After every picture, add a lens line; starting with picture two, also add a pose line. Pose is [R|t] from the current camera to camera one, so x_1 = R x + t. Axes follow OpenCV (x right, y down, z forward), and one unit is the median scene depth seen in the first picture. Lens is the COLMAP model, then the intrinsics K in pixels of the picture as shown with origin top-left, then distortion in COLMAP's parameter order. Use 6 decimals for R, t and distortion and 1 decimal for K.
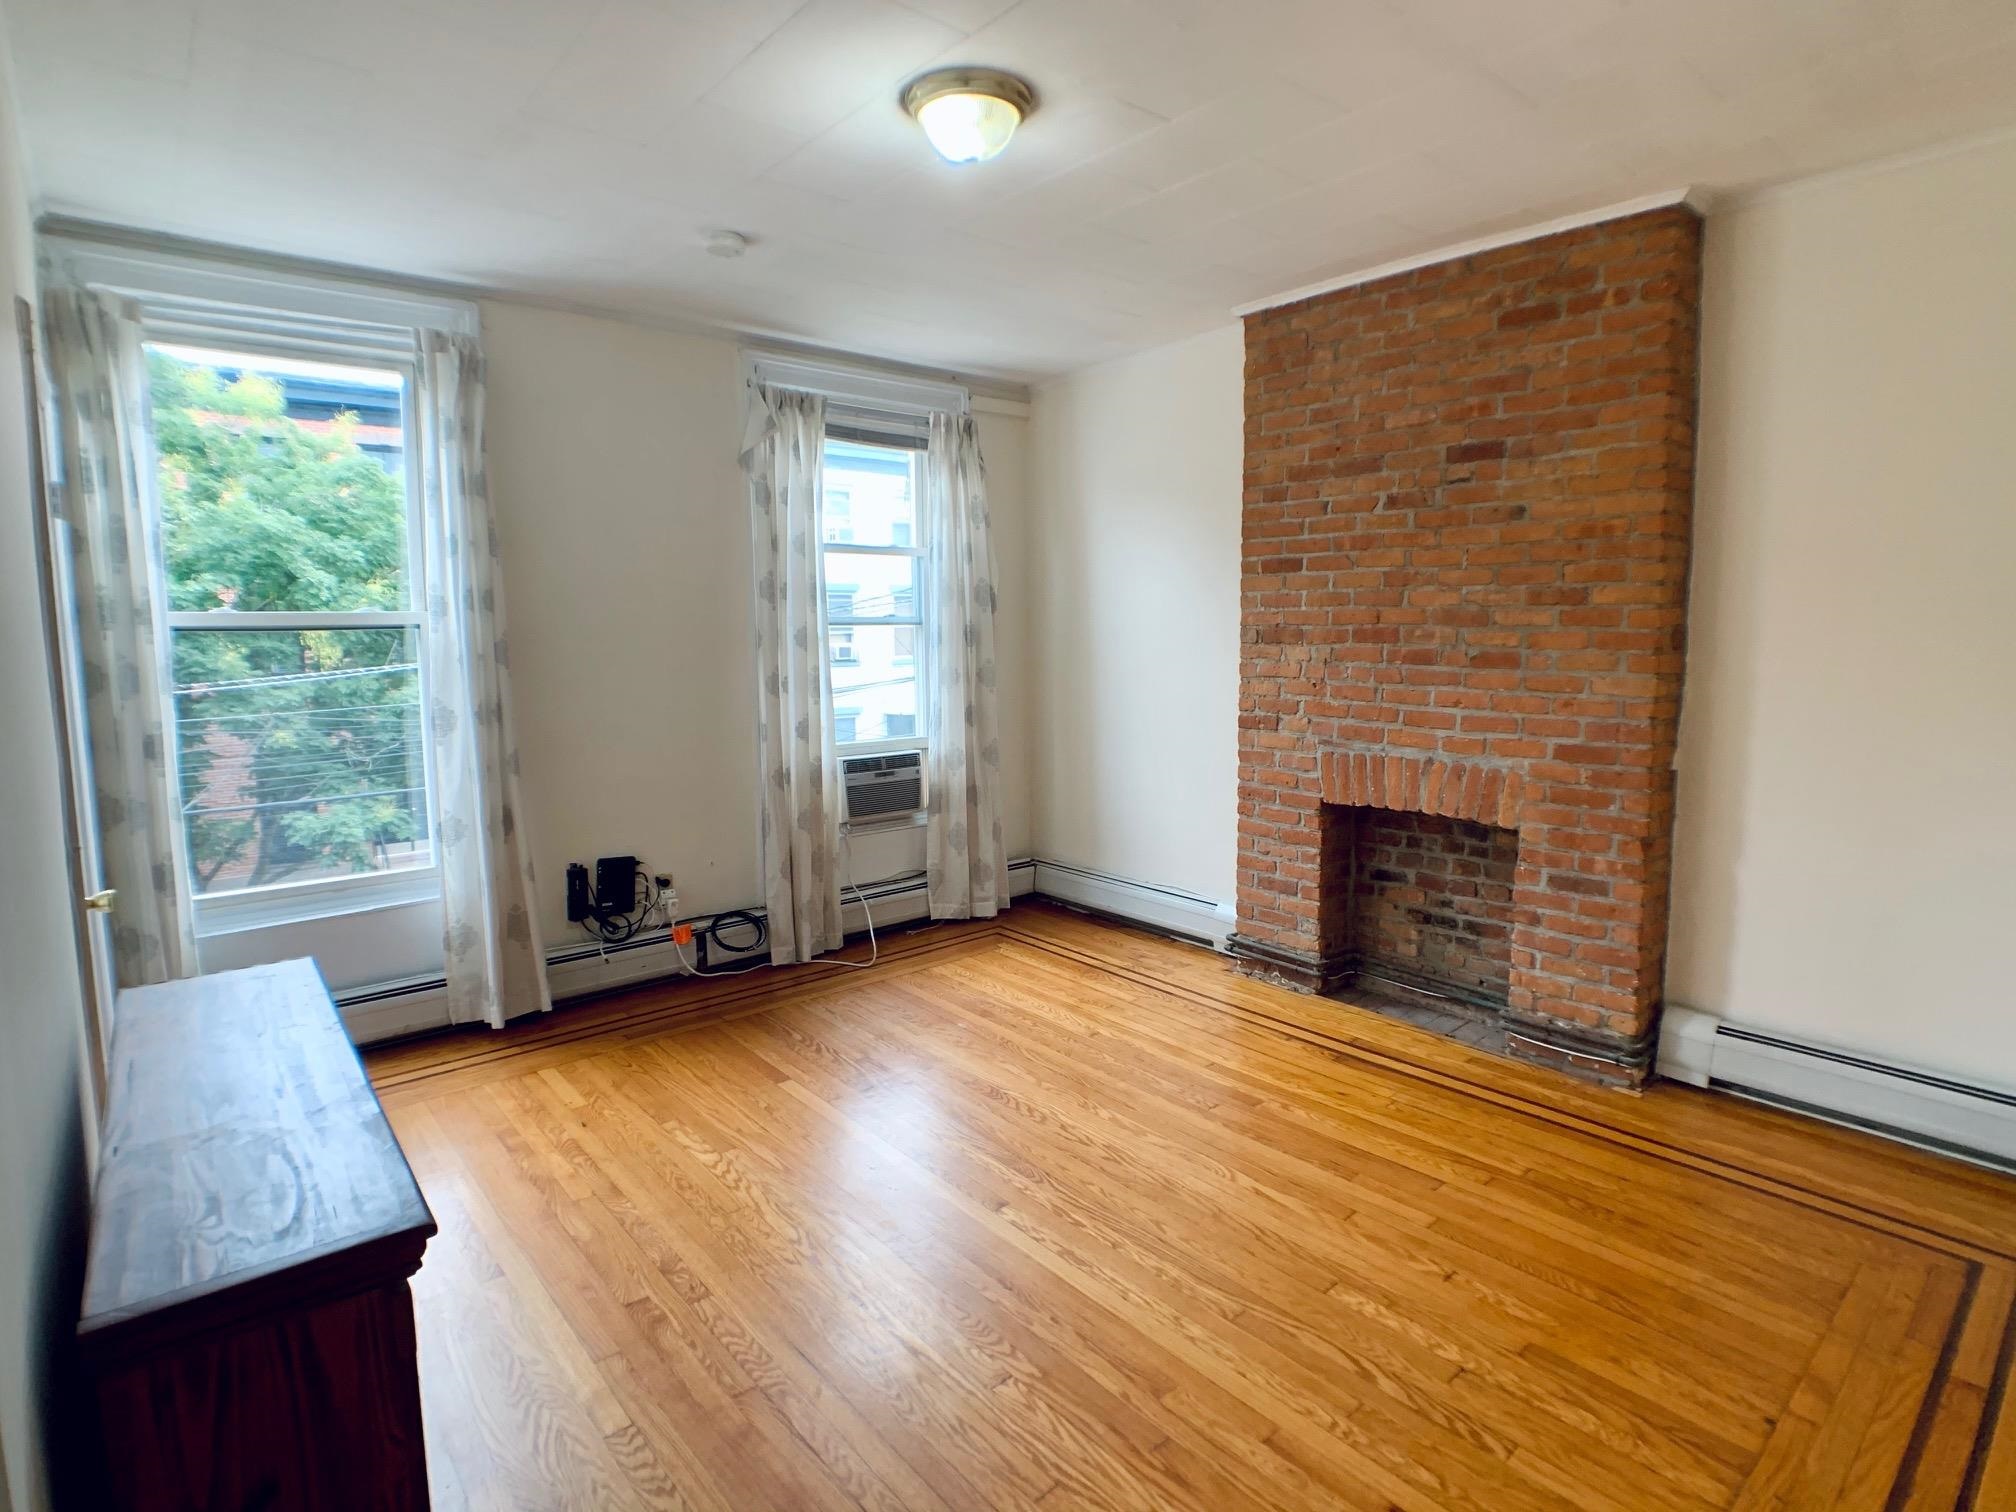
lens RADIAL K [[1076.7, 0, 1023.2], [0, 1076.7, 747.1], [0, 0, 1]] dist [-0.019031, -0.010069]
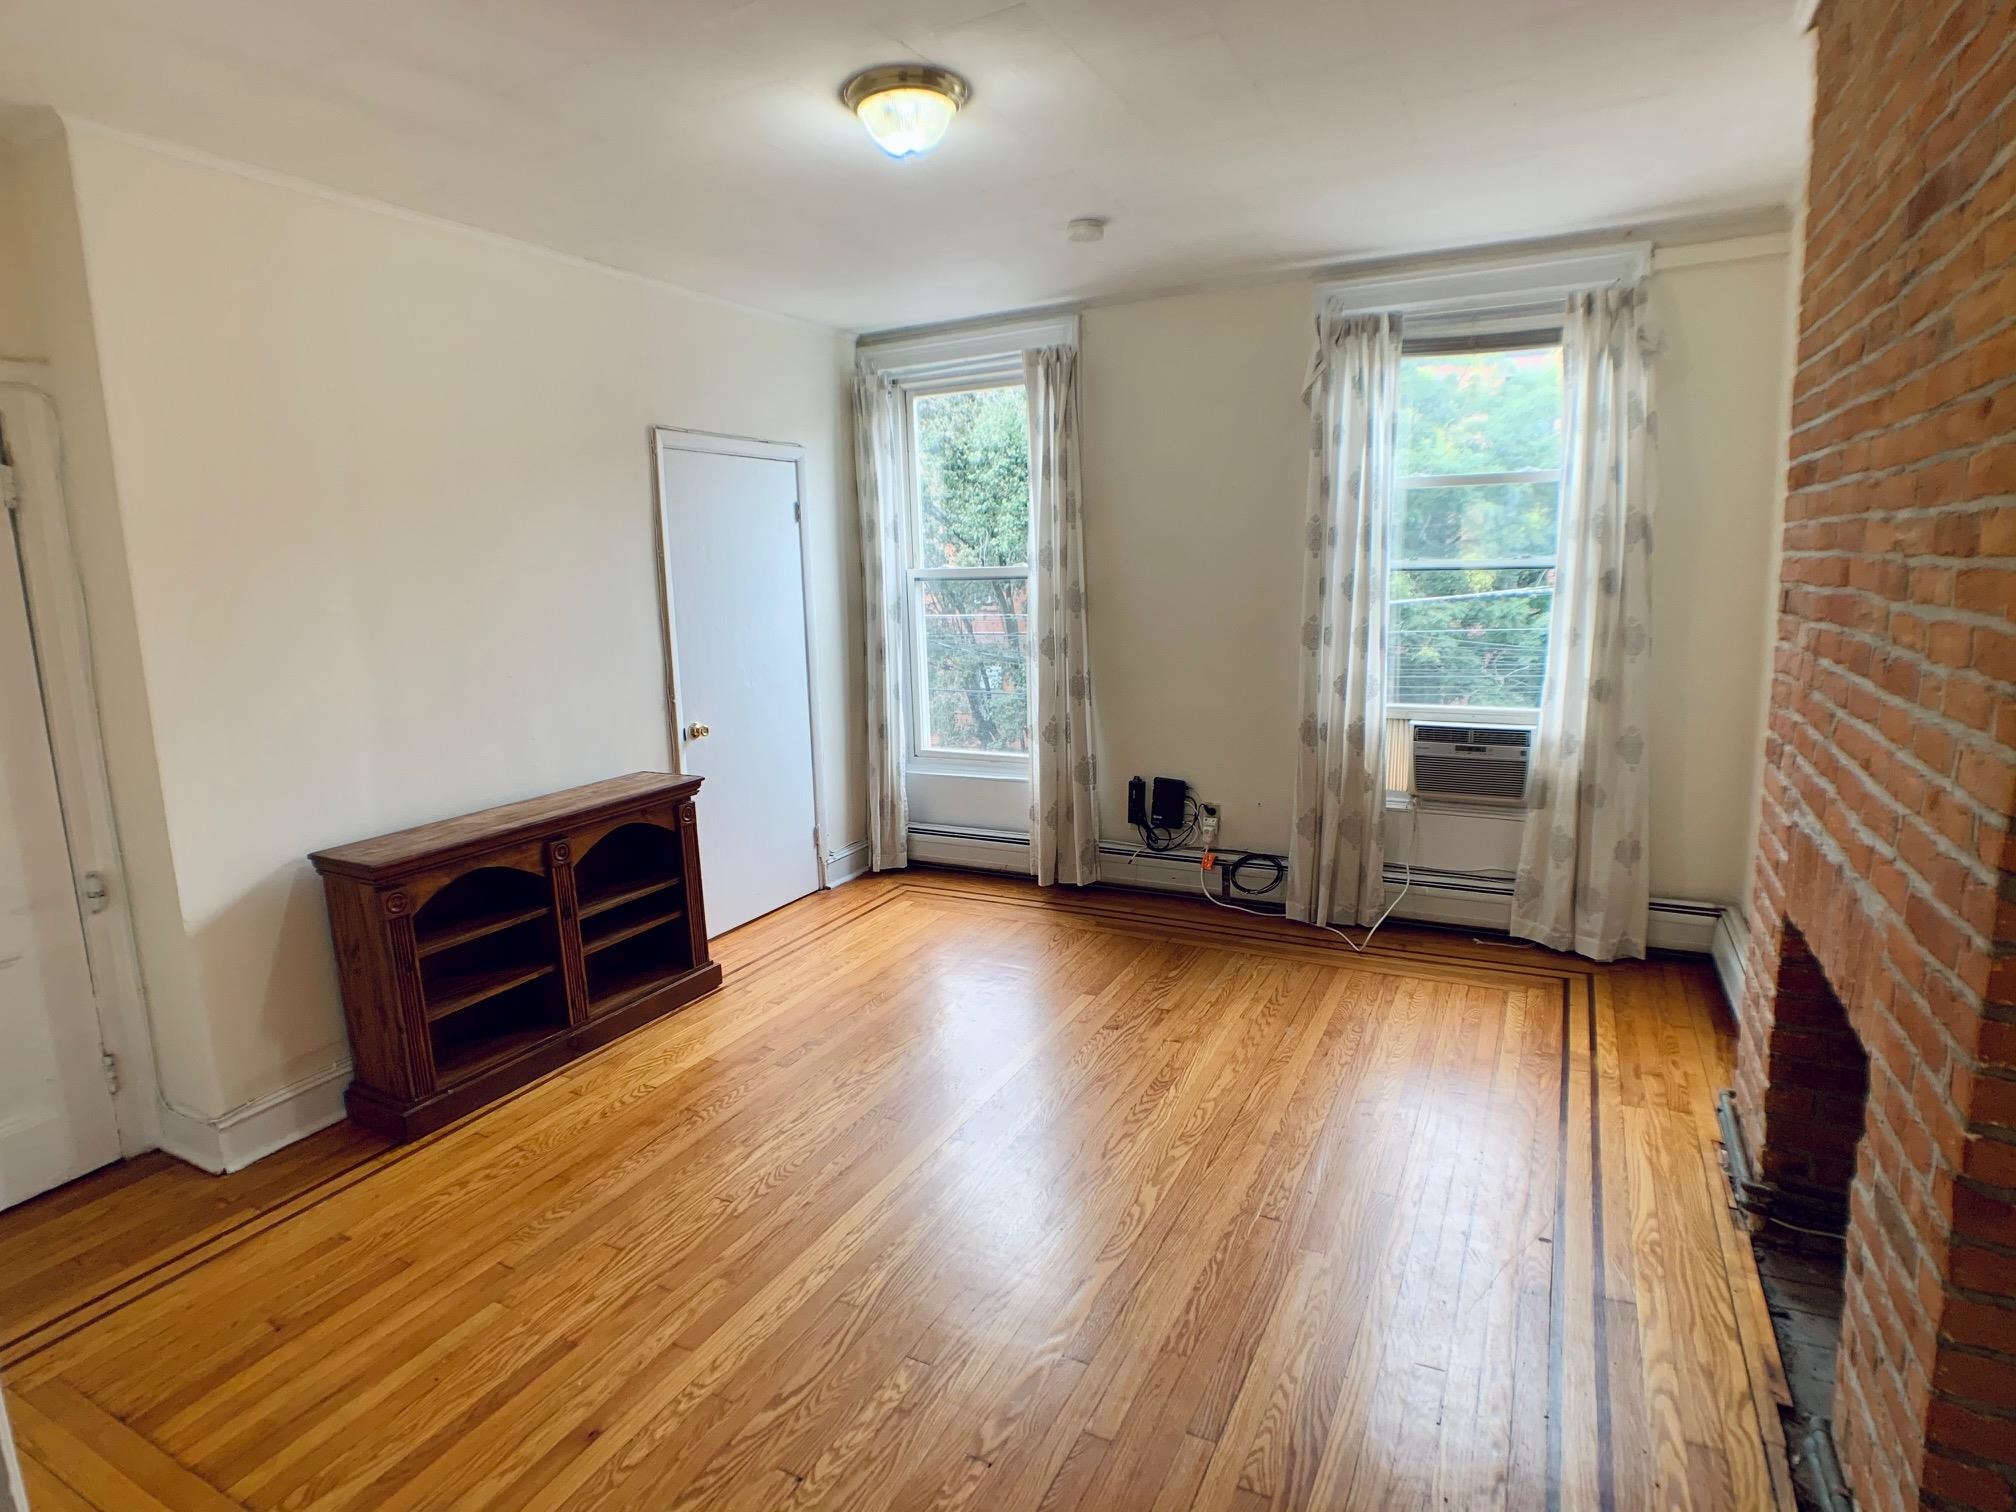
lens RADIAL K [[1076.7, 0, 1023.2], [0, 1076.7, 747.1], [0, 0, 1]] dist [-0.019031, -0.010069]
pose [[0.359543, 0.154193, -0.920301, 0.577164], [-0.080633, 0.987698, 0.133984, -0.067606], [0.929638, 0.026034, 0.367553, 0.404652]]
